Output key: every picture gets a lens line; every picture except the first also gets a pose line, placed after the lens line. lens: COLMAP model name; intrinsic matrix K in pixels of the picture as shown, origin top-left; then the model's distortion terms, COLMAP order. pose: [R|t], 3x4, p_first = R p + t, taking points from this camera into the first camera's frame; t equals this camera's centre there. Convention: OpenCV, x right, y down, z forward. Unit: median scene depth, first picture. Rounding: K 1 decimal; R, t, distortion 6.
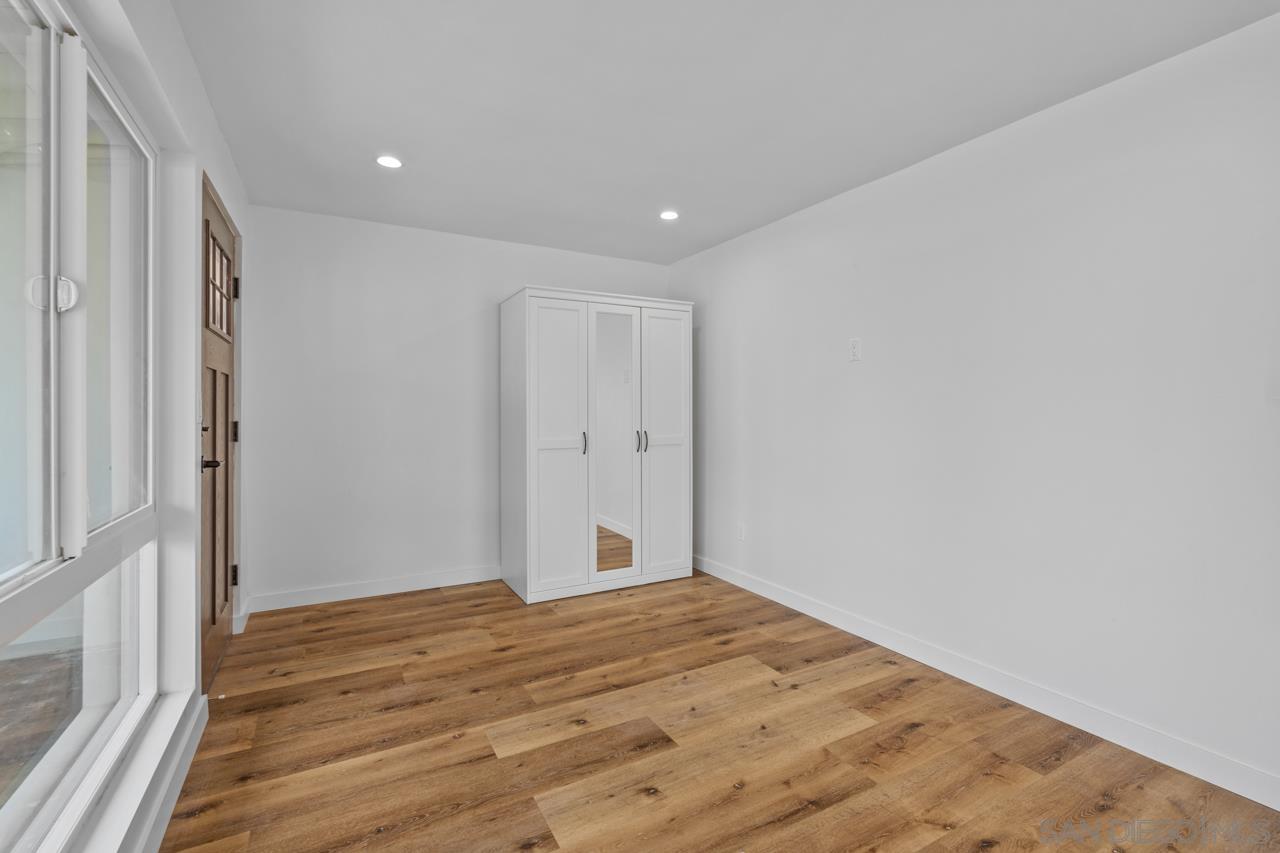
lens RADIAL K [[568.7, 0, 648.1], [0, 568.7, 413.9], [0, 0, 1]] dist [-0.005487, 0.000073]
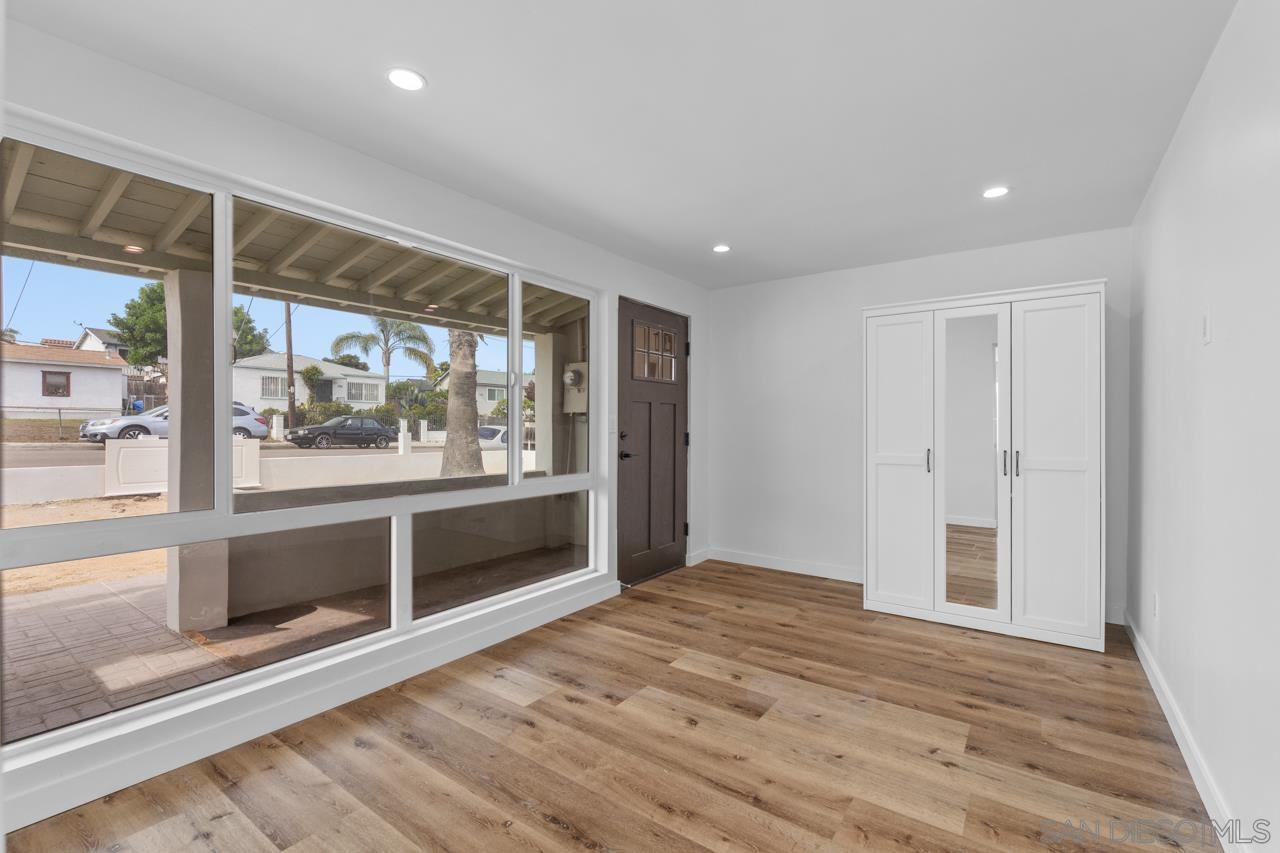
lens RADIAL K [[565.1, 0, 642.5], [0, 565.1, 433.1], [0, 0, 1]] dist [-0.004803, 0.000226]
pose [[0.424000, 0.011650, -0.905587, 0.937409], [-0.005534, 0.999932, 0.010273, -0.003242], [0.905645, 0.000655, 0.424036, 0.298284]]
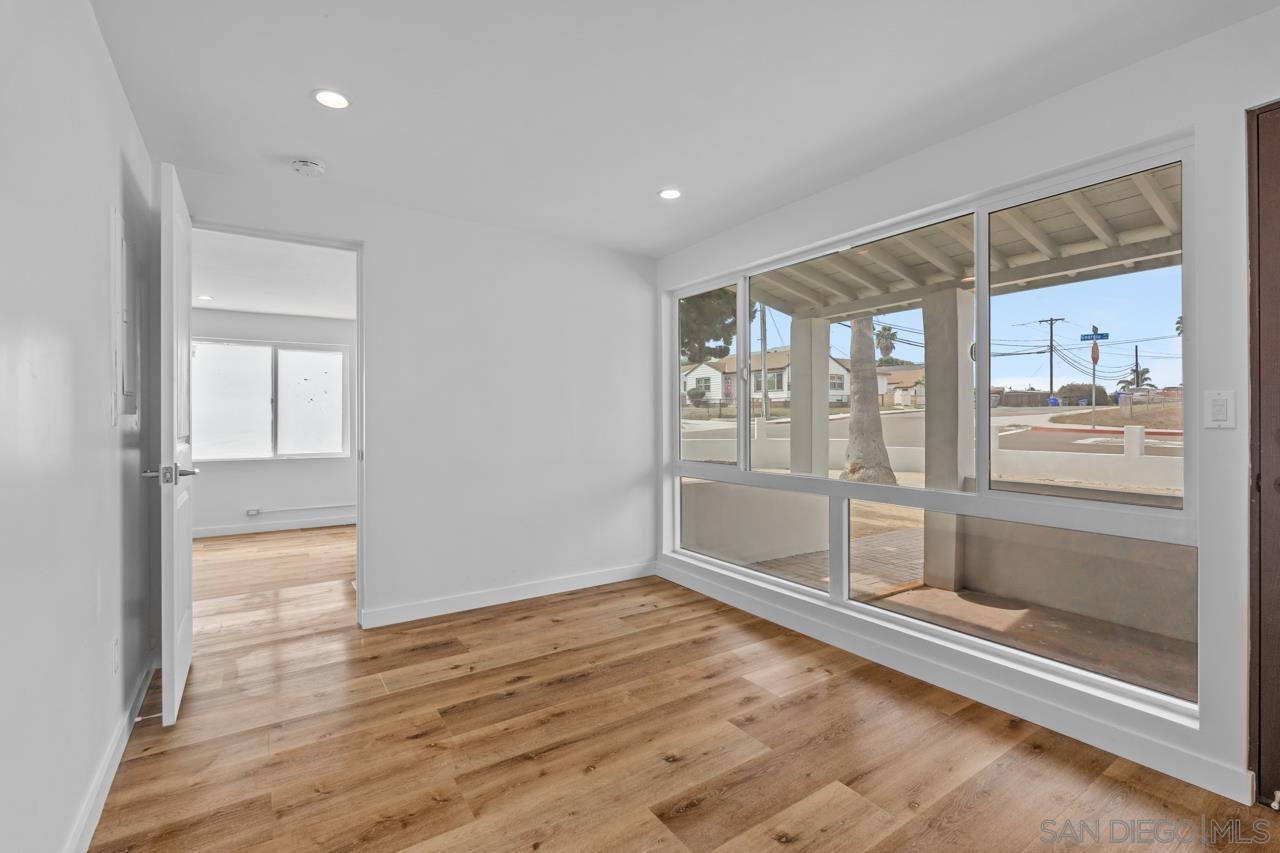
lens RADIAL K [[568.7, 0, 640.0], [0, 568.7, 418.5], [0, 0, 1]] dist [-0.003409, -0.000017]
pose [[-0.997072, 0.000553, -0.076466, 0.127123], [0.000366, 0.999997, 0.002467, -0.001272], [0.076468, 0.002432, -0.997069, 1.772266]]
